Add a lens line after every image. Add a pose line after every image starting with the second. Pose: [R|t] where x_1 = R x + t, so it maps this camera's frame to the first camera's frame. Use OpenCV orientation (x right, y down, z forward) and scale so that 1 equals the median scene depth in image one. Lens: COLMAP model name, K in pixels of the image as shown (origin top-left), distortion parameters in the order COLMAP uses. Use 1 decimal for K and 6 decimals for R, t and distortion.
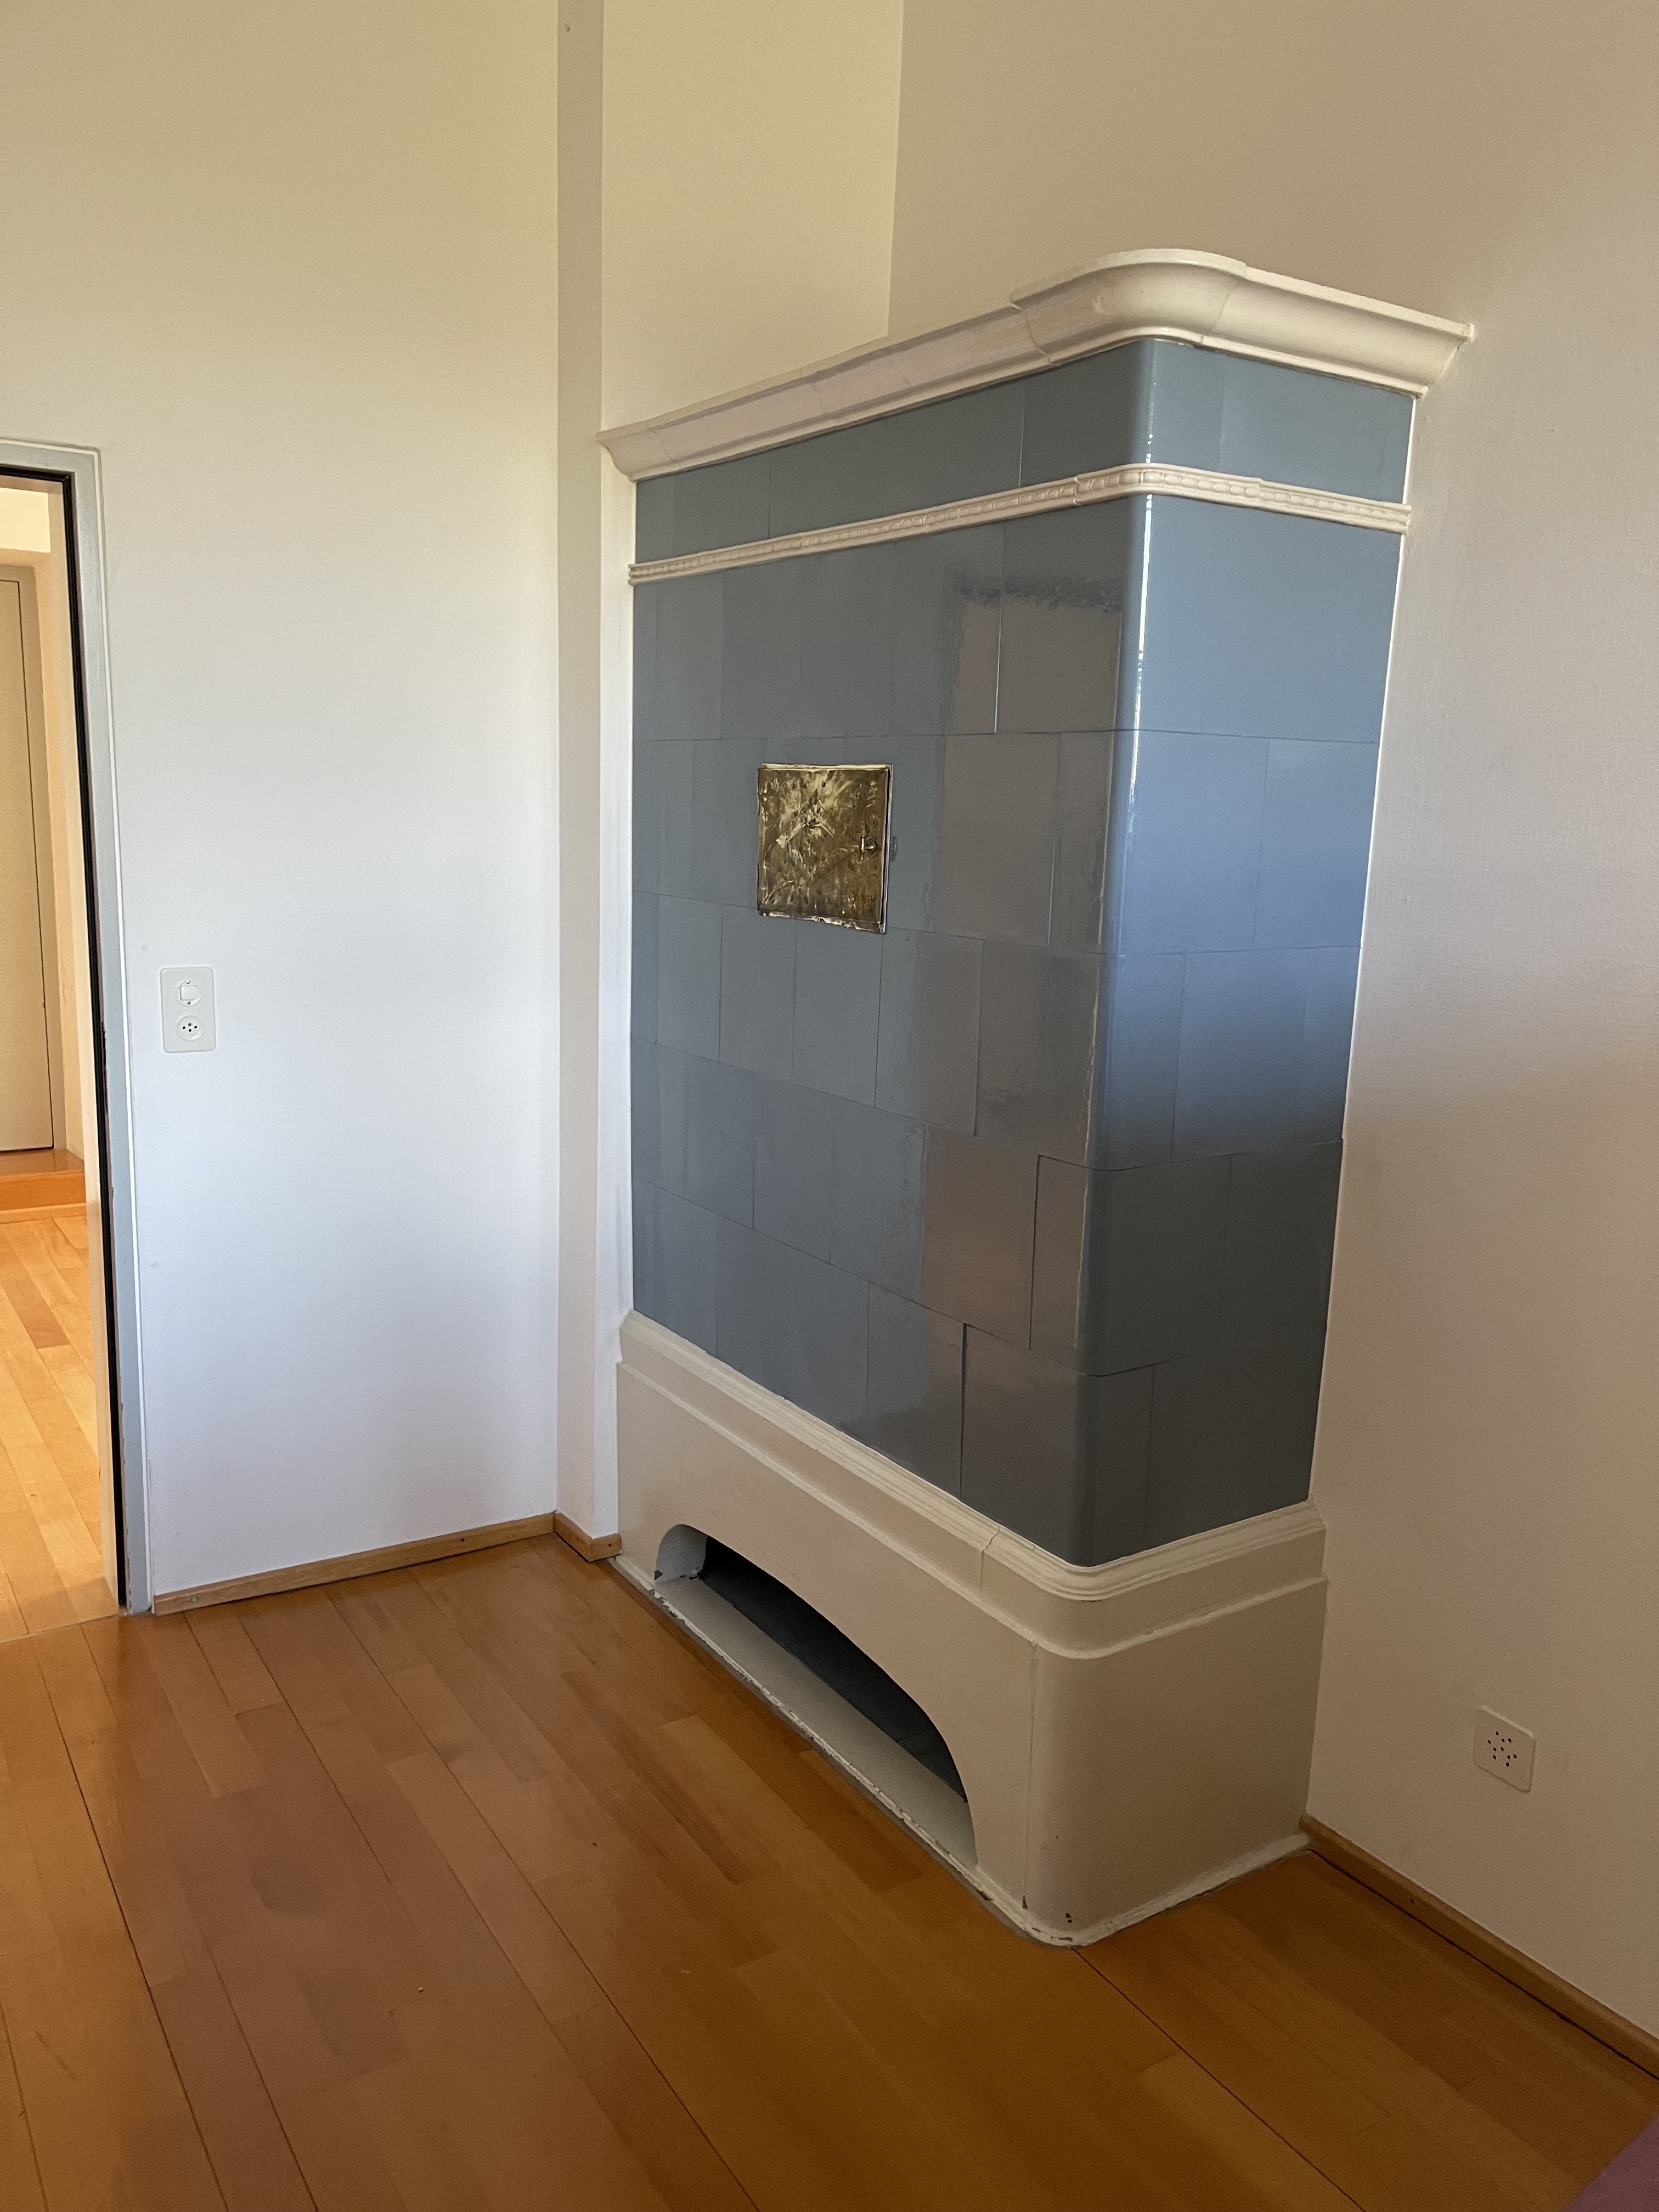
lens RADIAL K [[1681.6, 0, 819.9], [0, 1681.6, 1097.0], [0, 0, 1]] dist [0.030057, -0.047092]
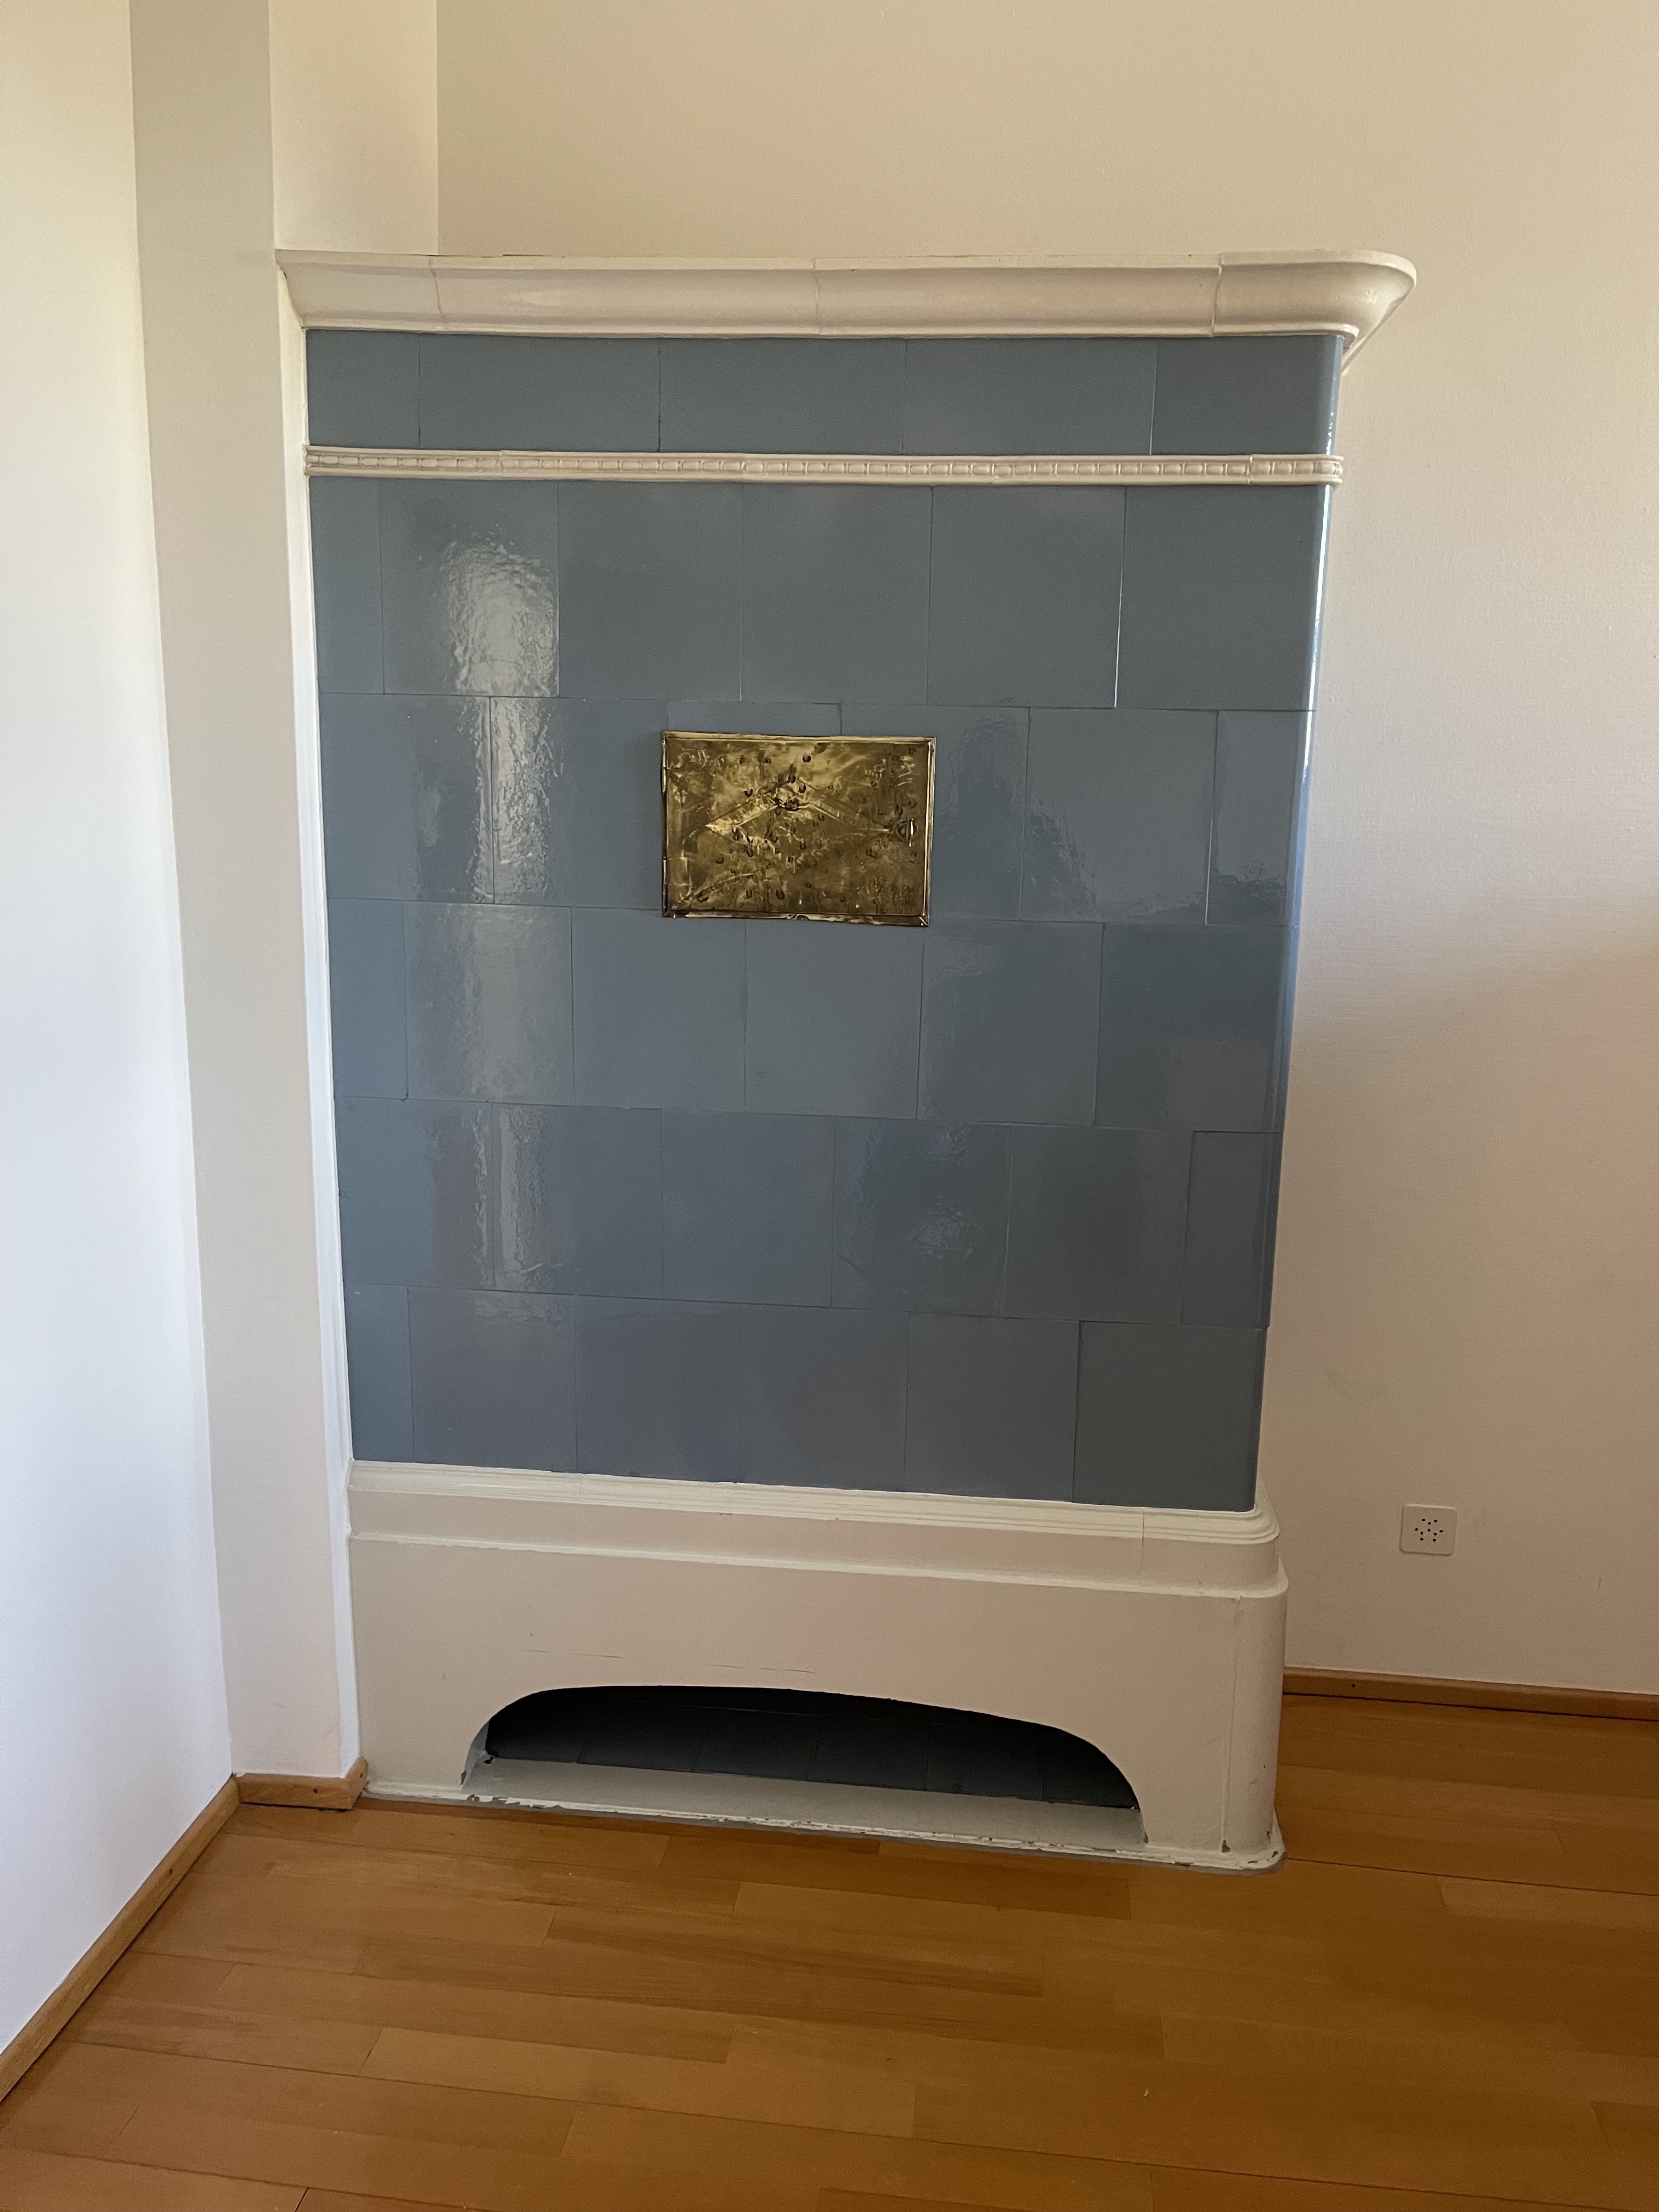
lens RADIAL K [[1685.2, 0, 836.9], [0, 1685.2, 1086.6], [0, 0, 1]] dist [0.013641, 0.000832]
pose [[0.629281, -0.161843, 0.760139, -0.673029], [0.135654, 0.985936, 0.097616, -0.104566], [-0.765247, 0.041688, 0.642386, 0.452594]]
